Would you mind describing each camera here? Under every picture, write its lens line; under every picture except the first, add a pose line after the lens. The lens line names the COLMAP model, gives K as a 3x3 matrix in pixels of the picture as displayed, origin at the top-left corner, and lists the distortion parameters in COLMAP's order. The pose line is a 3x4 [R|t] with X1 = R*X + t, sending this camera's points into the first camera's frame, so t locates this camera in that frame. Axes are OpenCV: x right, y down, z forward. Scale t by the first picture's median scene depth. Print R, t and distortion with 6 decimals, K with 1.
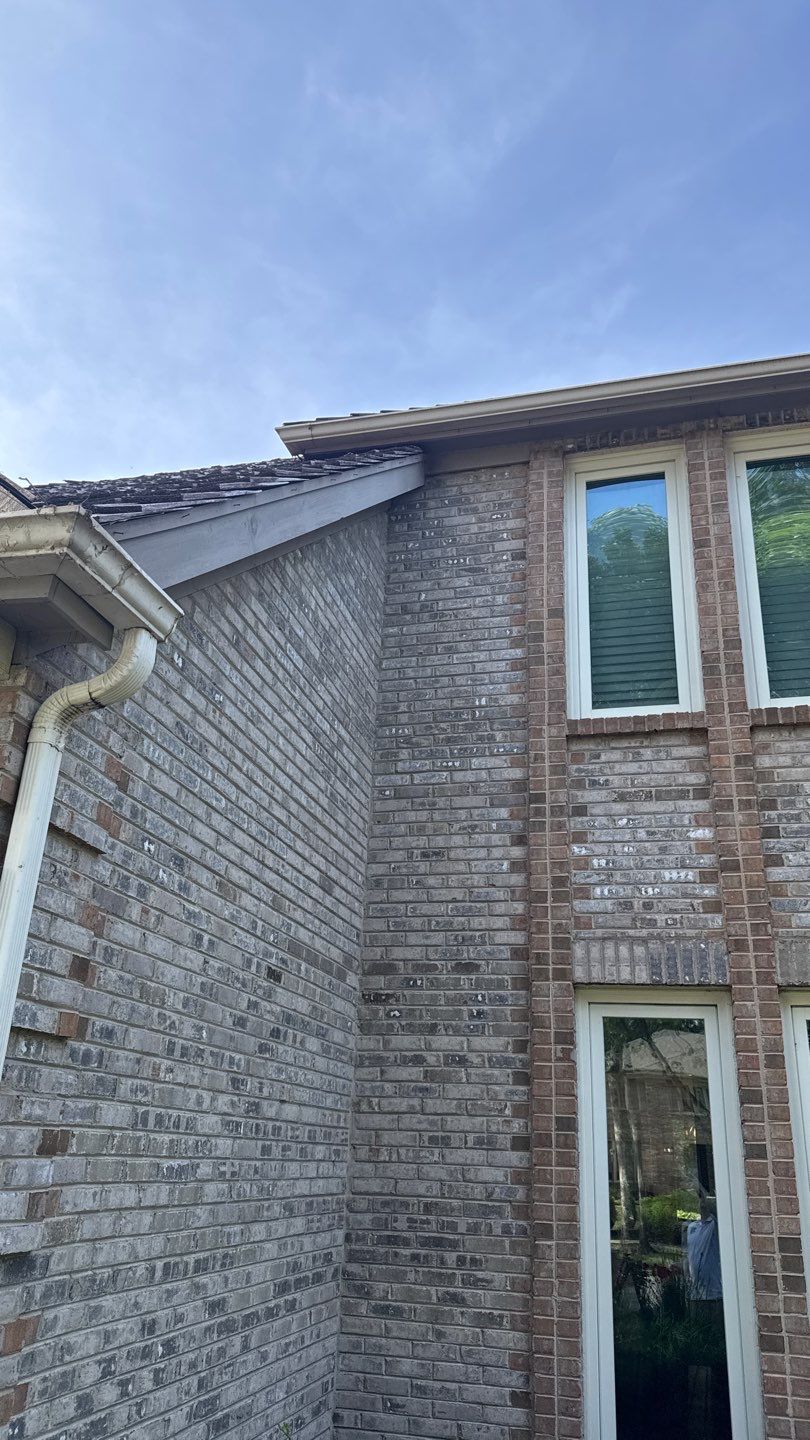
lens RADIAL K [[1021.2, 0, 411.8], [0, 1021.2, 705.4], [0, 0, 1]] dist [0.193407, -0.380666]
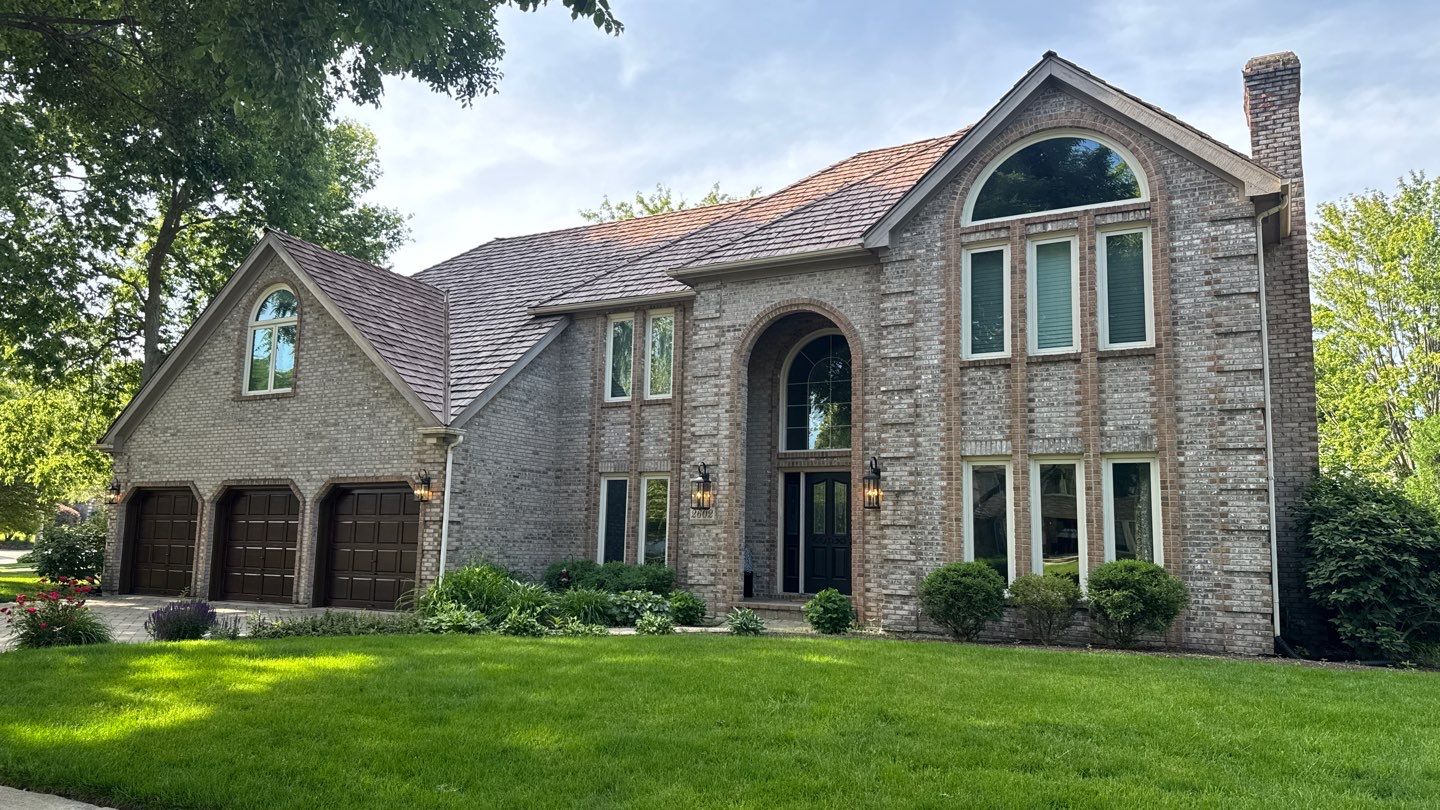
lens RADIAL K [[933.5, 0, 713.6], [0, 933.5, 424.2], [0, 0, 1]] dist [0.077528, -0.079245]
pose [[0.973484, -0.050895, -0.223023, 1.322765], [0.109470, 0.959702, 0.258821, -0.753558], [0.200863, -0.276373, 0.939826, -2.130586]]
